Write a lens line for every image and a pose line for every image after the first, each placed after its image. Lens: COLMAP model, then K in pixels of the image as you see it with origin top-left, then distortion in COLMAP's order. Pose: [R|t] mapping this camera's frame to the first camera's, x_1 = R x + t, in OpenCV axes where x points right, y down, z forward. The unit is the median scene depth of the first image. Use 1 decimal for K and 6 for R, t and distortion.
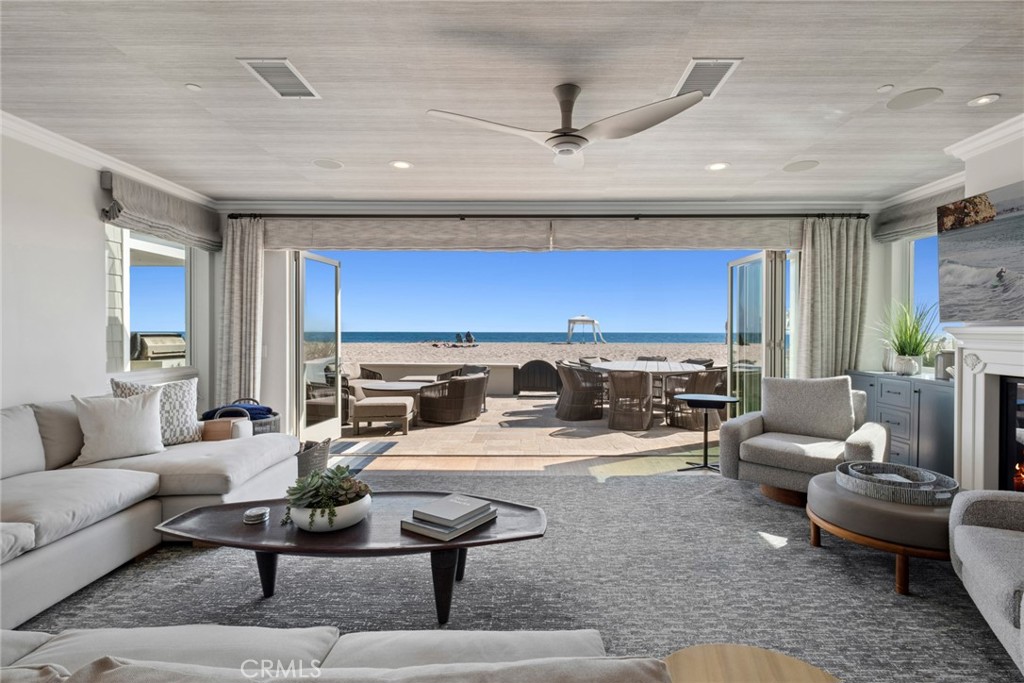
lens RADIAL K [[491.9, 0, 530.5], [0, 491.9, 336.0], [0, 0, 1]] dist [0.004960, -0.001650]
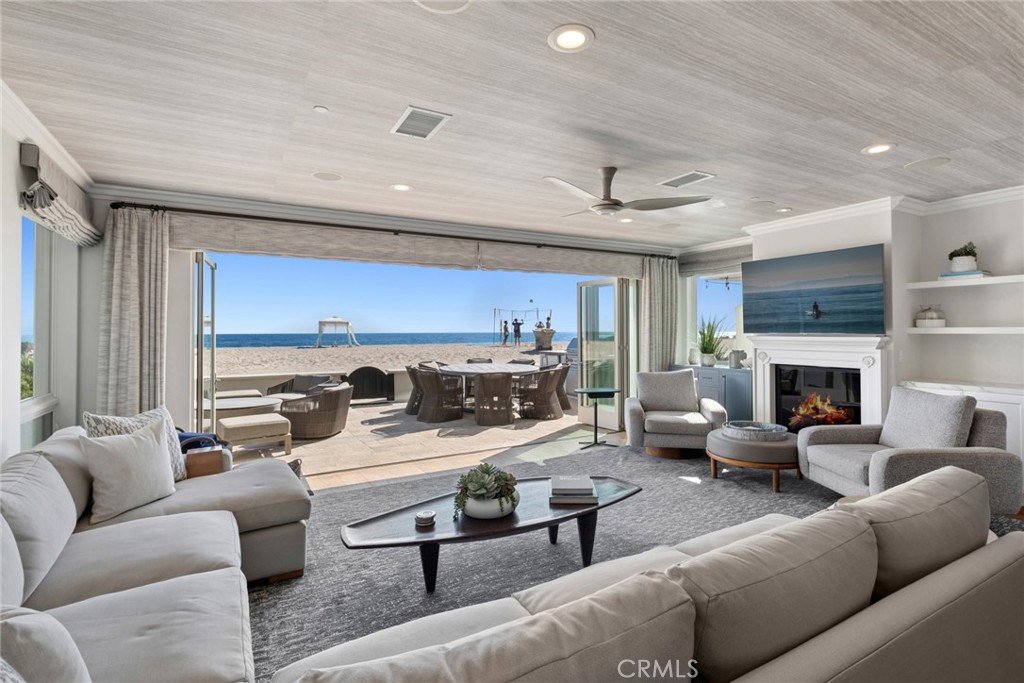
lens RADIAL K [[491.9, 0, 533.7], [0, 491.9, 325.9], [0, 0, 1]] dist [0.004960, -0.001650]
pose [[0.862643, -0.000509, 0.505813, -0.429883], [0.011960, 0.999740, -0.019390, -0.020099], [-0.505672, 0.022776, 0.862425, -0.038831]]
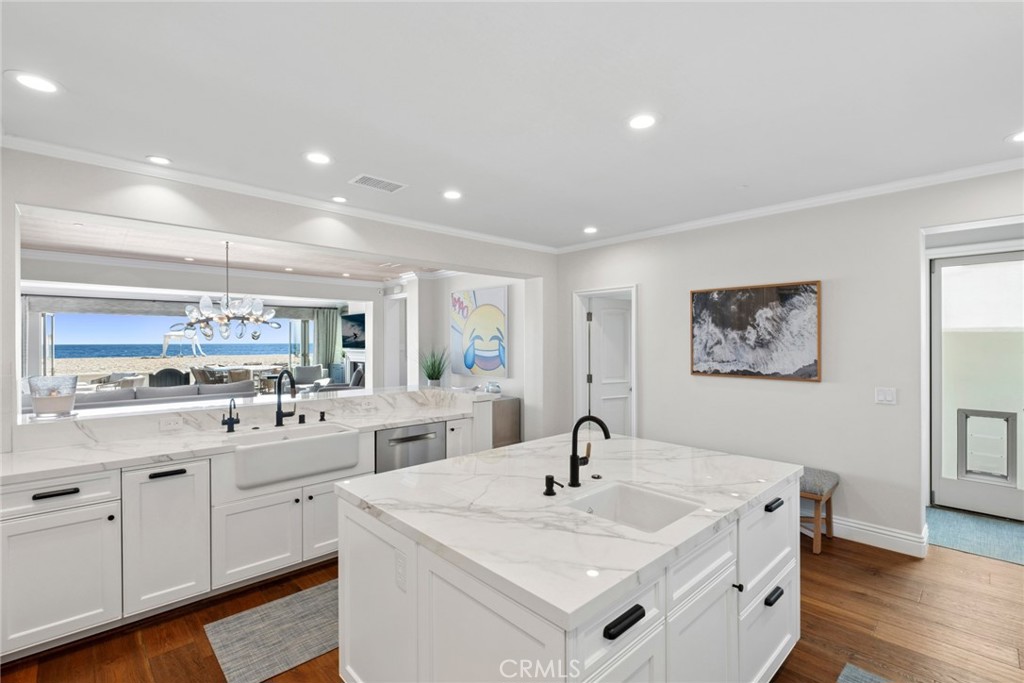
lens RADIAL K [[449.8, 0, 513.7], [0, 449.8, 349.9], [0, 0, 1]] dist [-0.004472, -0.001790]
pose [[0.724858, -0.014072, 0.688755, -0.368251], [0.009279, 0.999900, 0.010664, -0.028892], [-0.688836, -0.001338, 0.724916, -1.603800]]
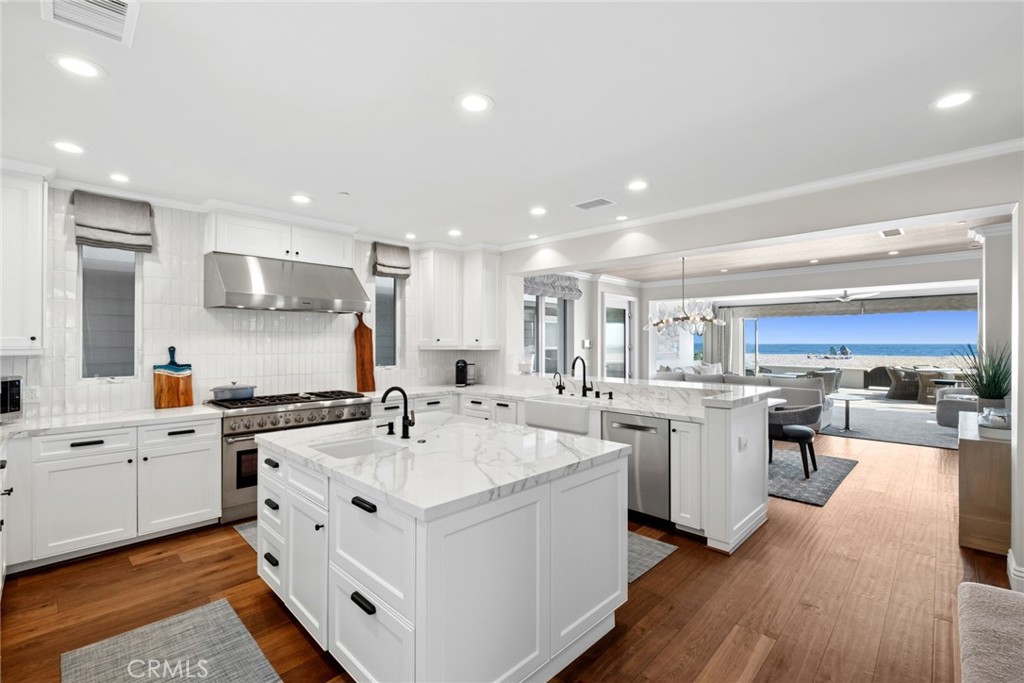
lens RADIAL K [[449.8, 0, 521.4], [0, 449.8, 341.1], [0, 0, 1]] dist [-0.004472, -0.001790]
pose [[0.725342, -0.002629, -0.688384, 0.335896], [-0.006539, 0.999921, -0.010709, -0.016927], [0.688358, 0.012269, 0.725267, -1.646881]]
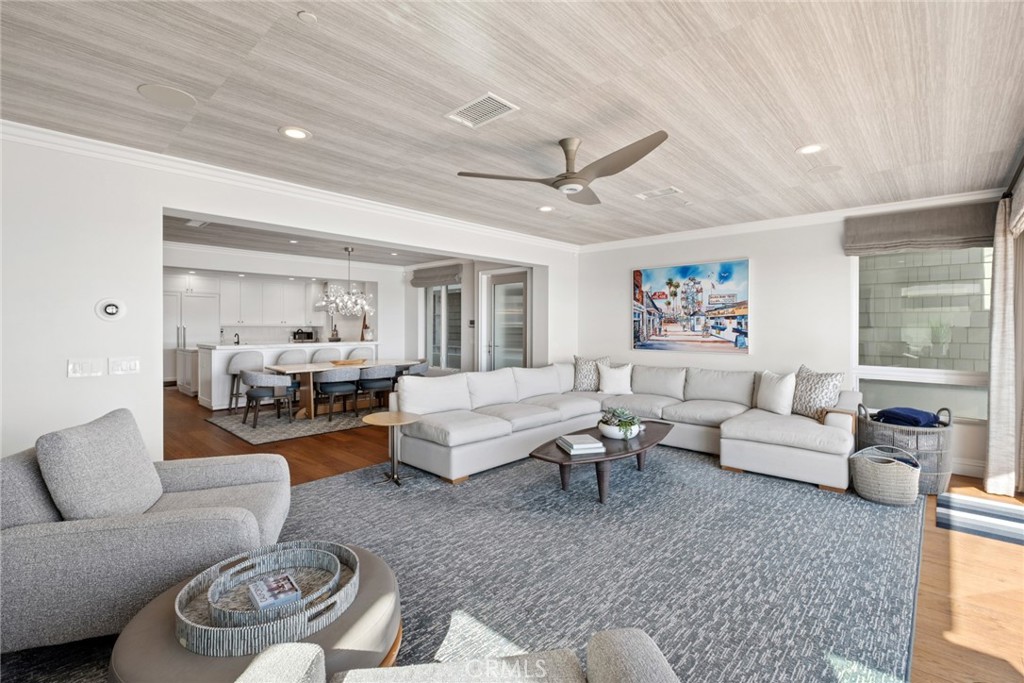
lens RADIAL K [[449.8, 0, 508.1], [0, 449.8, 322.4], [0, 0, 1]] dist [-0.004472, -0.001790]
pose [[-0.703760, -0.011687, -0.710342, 0.550935], [-0.010394, 0.999927, -0.006153, -0.018802], [0.710362, 0.003053, -0.703830, 0.945876]]
